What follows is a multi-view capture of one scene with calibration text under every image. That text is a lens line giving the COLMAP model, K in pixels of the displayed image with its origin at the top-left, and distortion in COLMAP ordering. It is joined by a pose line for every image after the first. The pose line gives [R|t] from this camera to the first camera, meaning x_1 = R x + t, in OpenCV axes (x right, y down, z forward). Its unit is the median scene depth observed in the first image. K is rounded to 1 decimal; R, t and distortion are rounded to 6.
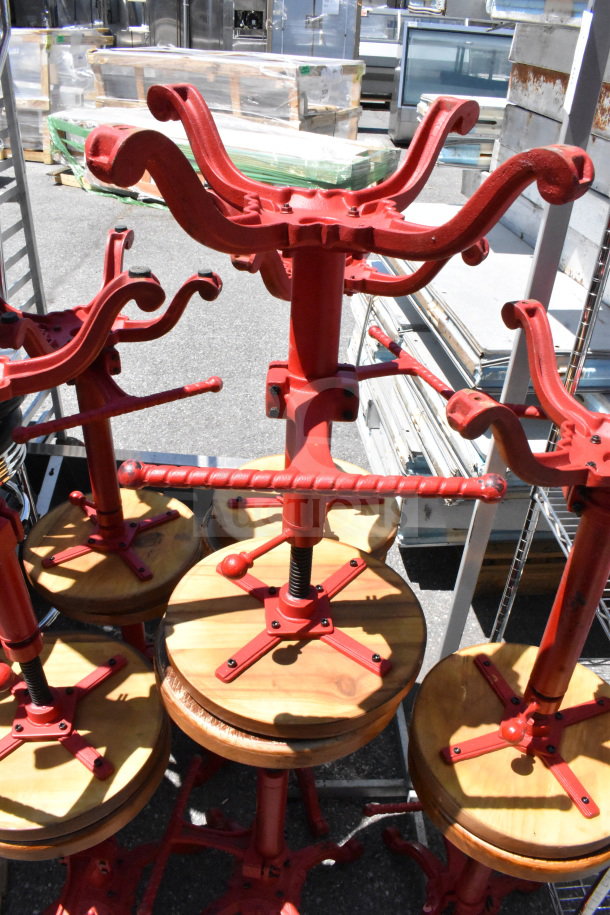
lens RADIAL K [[698.3, 0, 310.8], [0, 698.3, 474.0], [0, 0, 1]] dist [-0.097994, 0.017661]
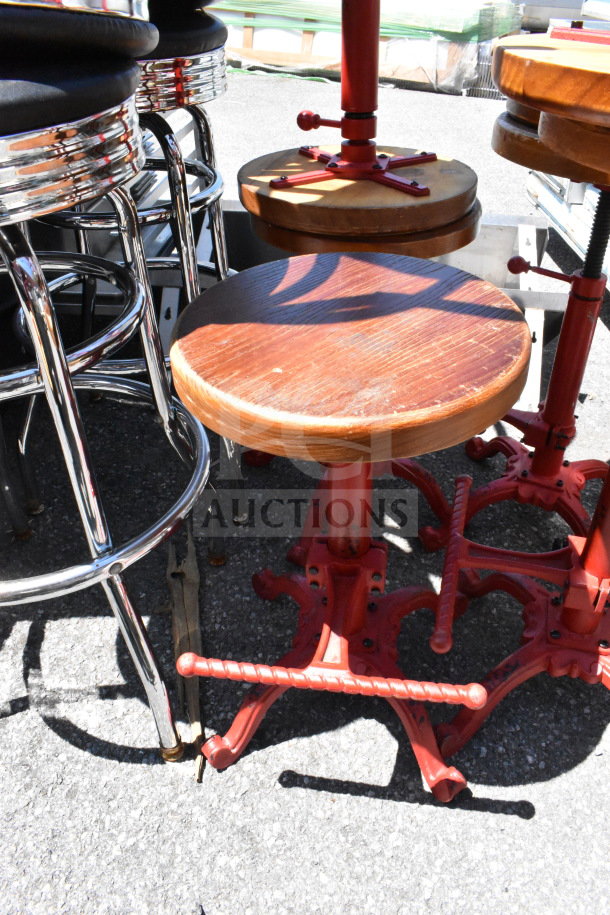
lens RADIAL K [[698.3, 0, 335.4], [0, 698.3, 468.9], [0, 0, 1]] dist [-0.097994, 0.017661]
pose [[0.997899, 0.004406, -0.064642, -0.264484], [-0.000160, 0.997850, 0.065543, 0.366480], [0.064792, -0.065395, 0.995754, 0.255932]]
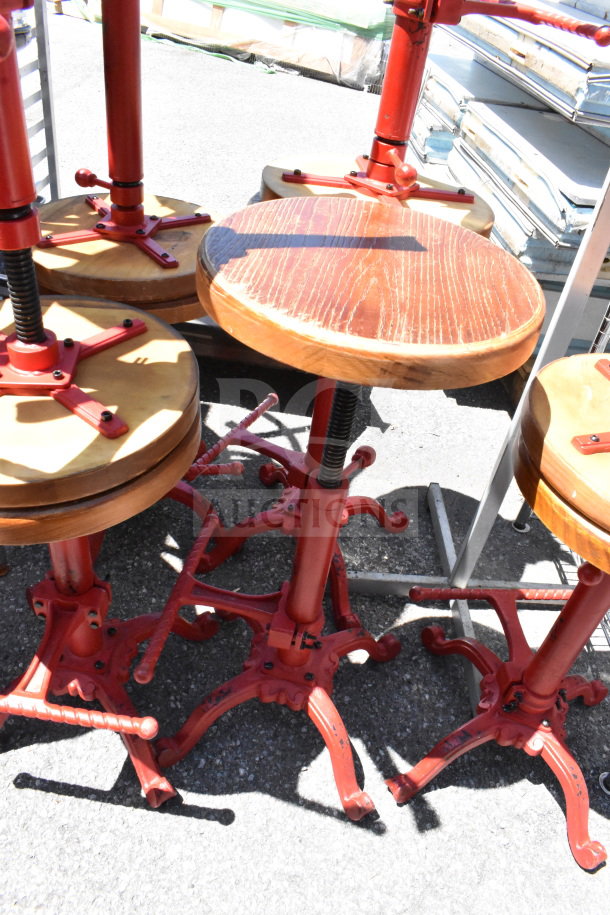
lens RADIAL K [[698.3, 0, 330.1], [0, 698.3, 466.7], [0, 0, 1]] dist [-0.097994, 0.017661]
pose [[0.995765, 0.071790, 0.057427, -0.081238], [-0.077402, 0.991731, 0.102364, 0.266484], [-0.049604, -0.106375, 0.993088, 0.182919]]
